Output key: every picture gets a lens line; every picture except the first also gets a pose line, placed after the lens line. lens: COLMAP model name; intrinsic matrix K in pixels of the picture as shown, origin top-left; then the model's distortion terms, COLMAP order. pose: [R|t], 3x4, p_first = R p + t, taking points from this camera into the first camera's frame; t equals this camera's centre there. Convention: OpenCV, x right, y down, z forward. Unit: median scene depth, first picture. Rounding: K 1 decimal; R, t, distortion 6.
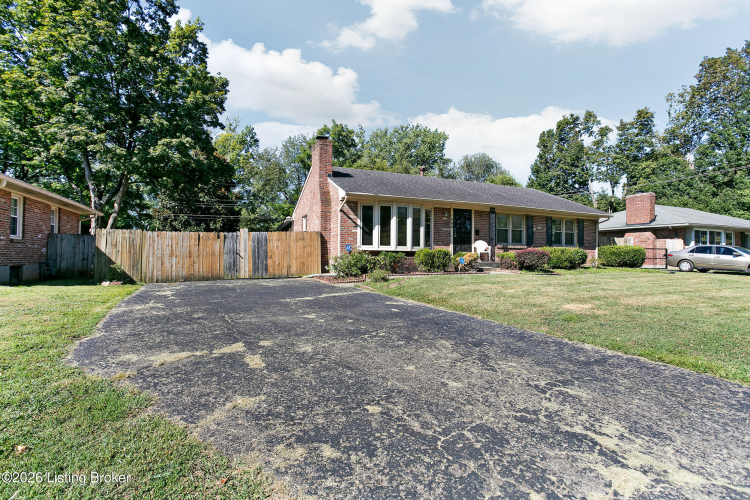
lens RADIAL K [[372.1, 0, 370.1], [0, 372.1, 248.2], [0, 0, 1]] dist [-0.006643, 0.002943]
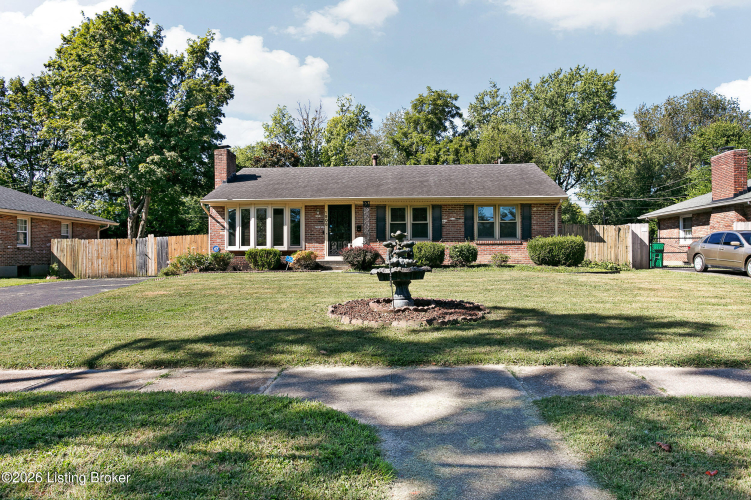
lens RADIAL K [[507.8, 0, 377.1], [0, 507.8, 253.9], [0, 0, 1]] dist [-0.000526, 0.001417]
pose [[0.891779, -0.015645, -0.452202, 0.965203], [0.024470, 0.999607, 0.013673, 0.005208], [0.451810, -0.023259, 0.891811, -0.124803]]
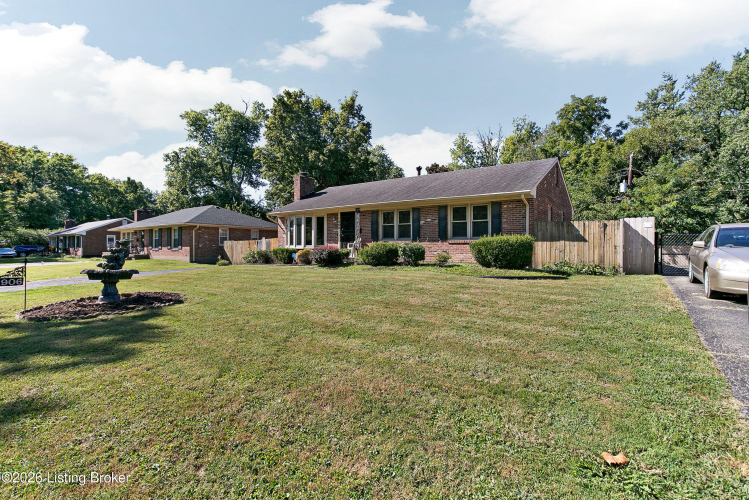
lens RADIAL K [[371.6, 0, 374.9], [0, 371.6, 251.0], [0, 0, 1]] dist [-0.006643, 0.002943]
pose [[0.509232, -0.004038, -0.860620, 1.371310], [0.025905, 0.999608, 0.010638, 0.008765], [0.860239, -0.027711, 0.509137, 0.494765]]
